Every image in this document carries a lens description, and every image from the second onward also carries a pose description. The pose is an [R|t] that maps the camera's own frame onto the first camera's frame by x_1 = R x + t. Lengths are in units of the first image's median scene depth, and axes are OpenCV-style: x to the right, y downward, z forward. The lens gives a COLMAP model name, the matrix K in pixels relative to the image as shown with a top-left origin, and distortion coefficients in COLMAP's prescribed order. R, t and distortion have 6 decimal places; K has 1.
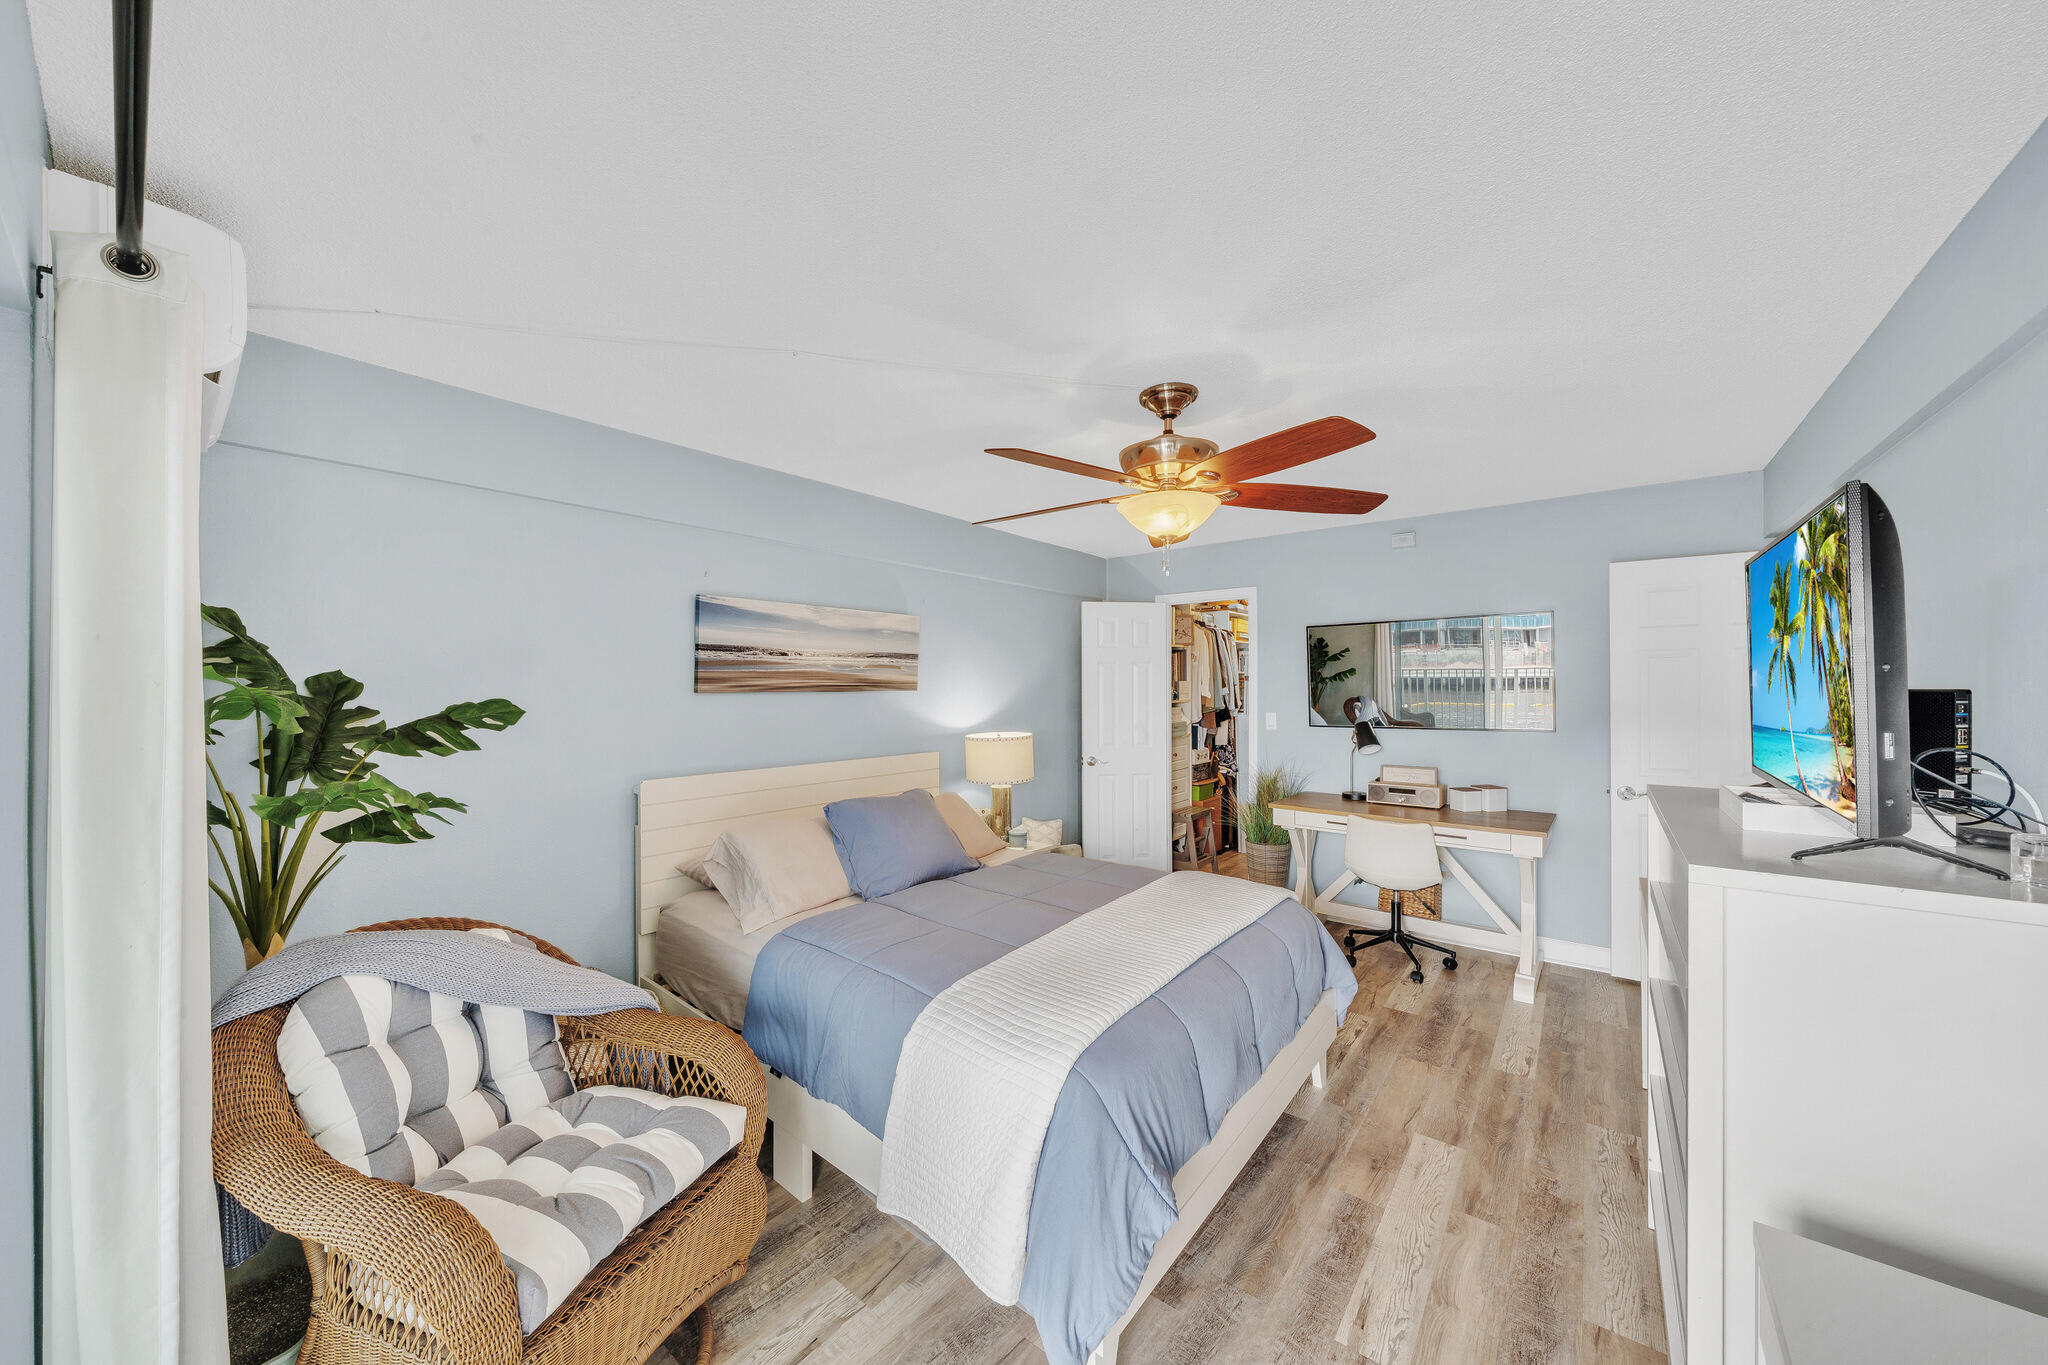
lens RADIAL K [[703.8, 0, 1018.2], [0, 703.8, 705.8], [0, 0, 1]] dist [-0.008859, 0.000295]
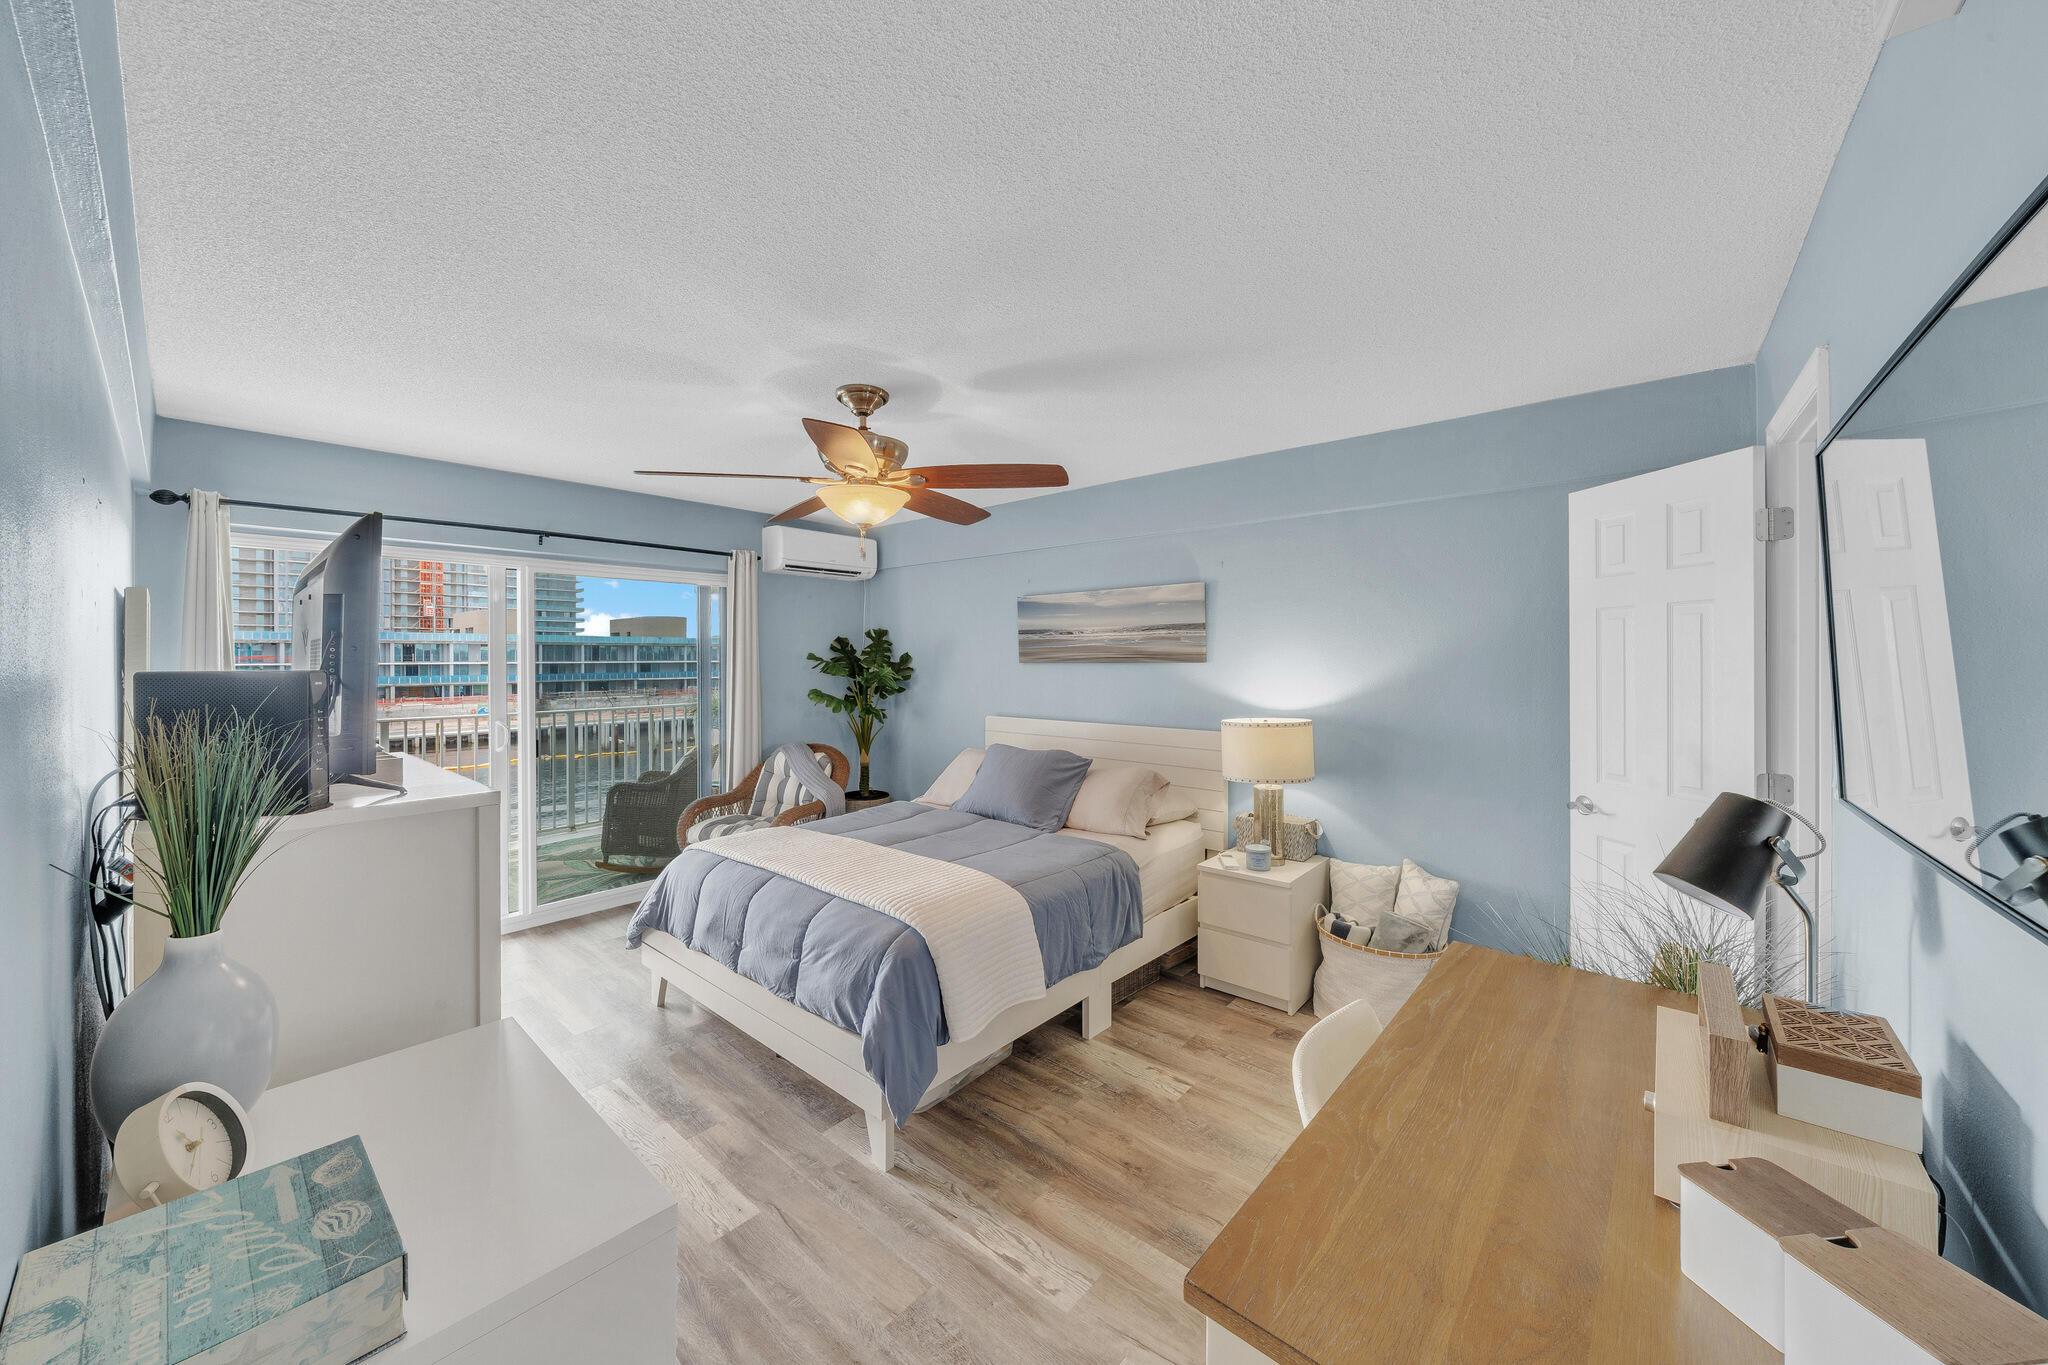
lens RADIAL K [[733.3, 0, 1007.6], [0, 733.3, 663.1], [0, 0, 1]] dist [-0.002193, -0.000260]
pose [[-0.040518, 0.010383, -0.999125, 1.086493], [-0.019614, 0.999745, 0.011185, -0.034255], [0.998986, 0.020050, -0.040304, 1.013980]]
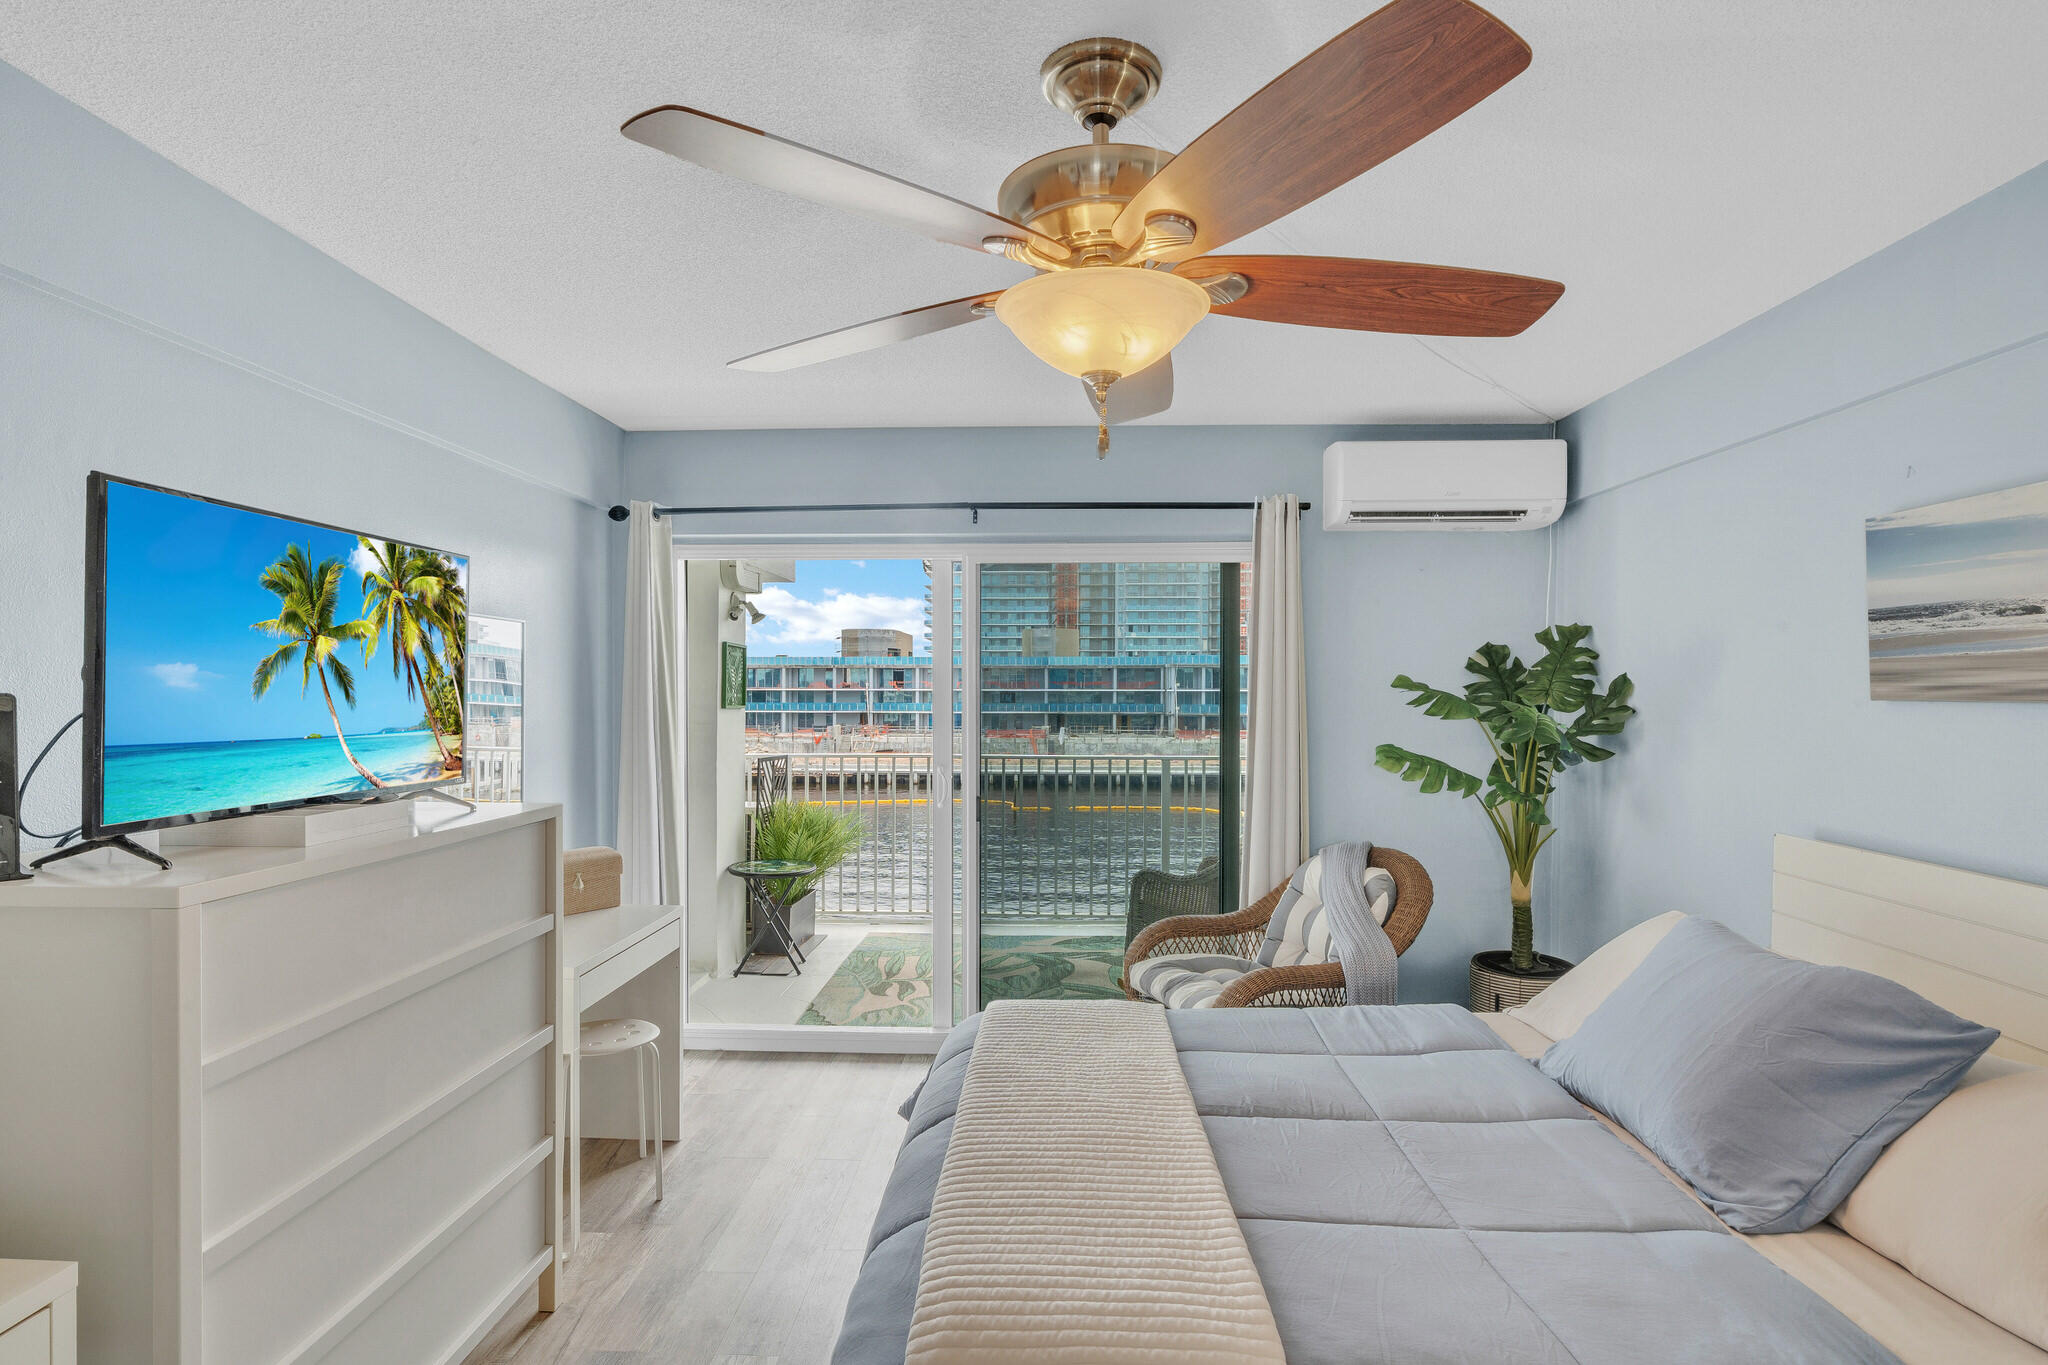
lens RADIAL K [[1044.5, 0, 1009.1], [0, 1044.5, 699.7], [0, 0, 1]] dist [0.005461, -0.002131]
pose [[-0.802344, 0.009205, -0.596791, 0.555930], [-0.013230, 0.999361, 0.033201, -0.035891], [0.596715, 0.034534, -0.801710, 1.225046]]
